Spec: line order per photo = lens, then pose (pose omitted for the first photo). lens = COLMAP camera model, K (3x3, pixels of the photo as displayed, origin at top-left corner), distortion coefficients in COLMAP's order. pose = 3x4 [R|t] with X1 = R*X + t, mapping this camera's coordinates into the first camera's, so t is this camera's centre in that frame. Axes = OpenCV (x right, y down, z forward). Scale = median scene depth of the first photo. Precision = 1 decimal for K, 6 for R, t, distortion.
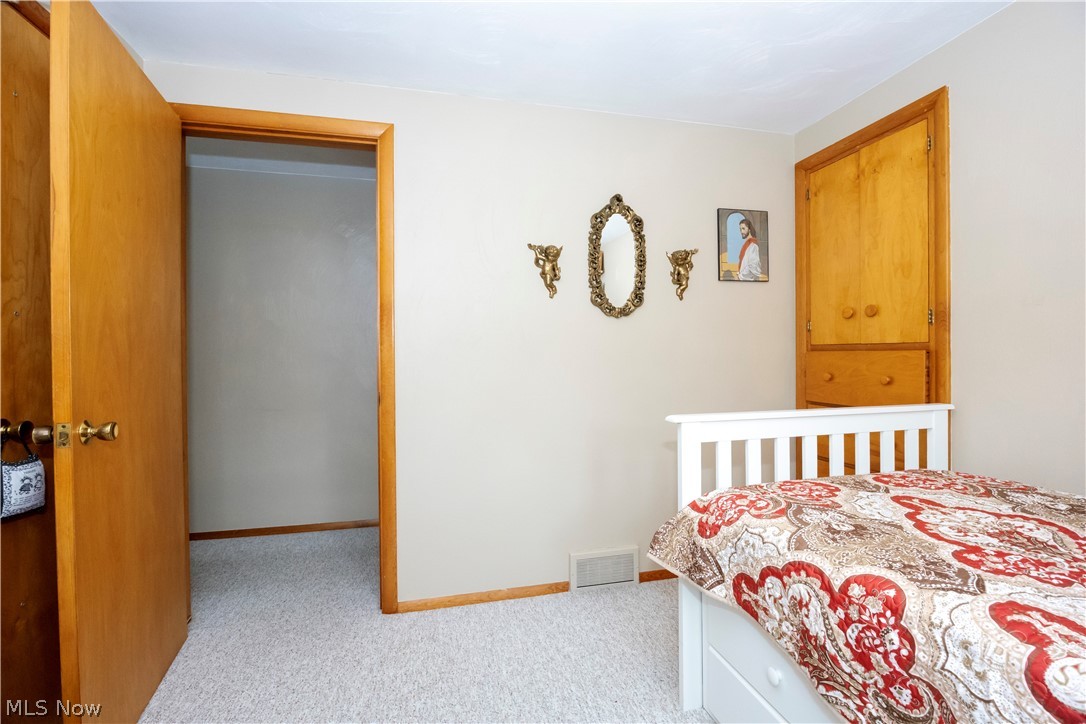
lens RADIAL K [[487.4, 0, 546.7], [0, 487.4, 349.8], [0, 0, 1]] dist [-0.002859, -0.000361]
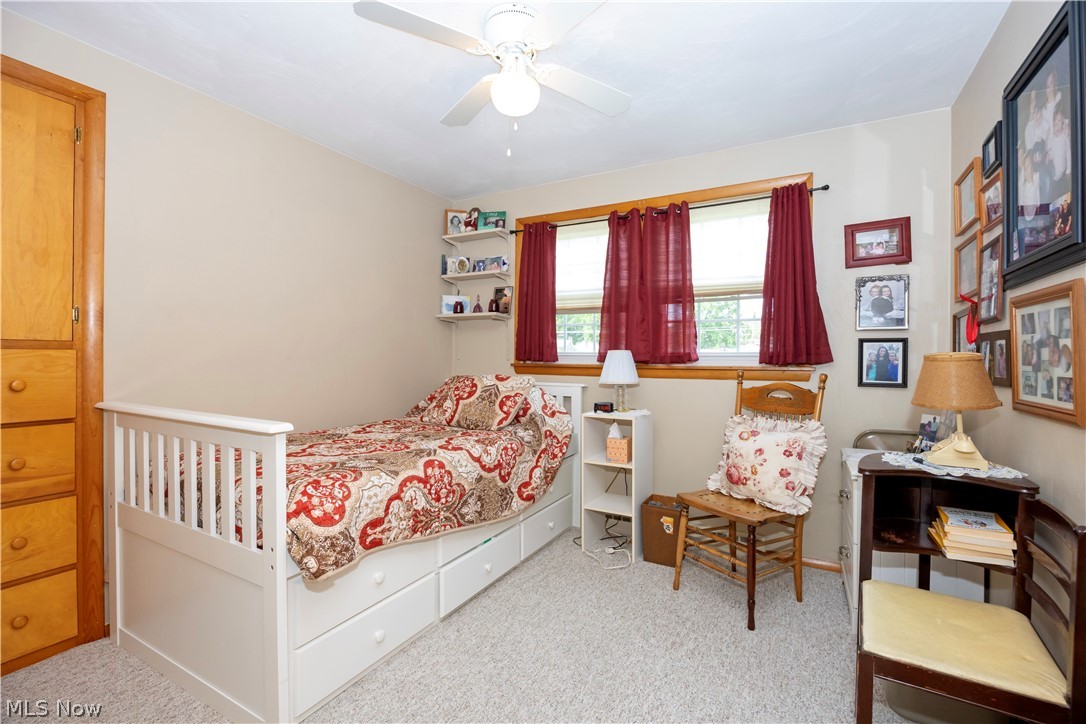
lens RADIAL K [[487.4, 0, 546.7], [0, 487.4, 349.8], [0, 0, 1]] dist [-0.002859, -0.000361]
pose [[-0.732216, 0.005314, 0.681052, -1.004261], [-0.006653, 0.999866, -0.014955, 0.019076], [-0.681040, -0.015482, -0.732083, 1.975459]]
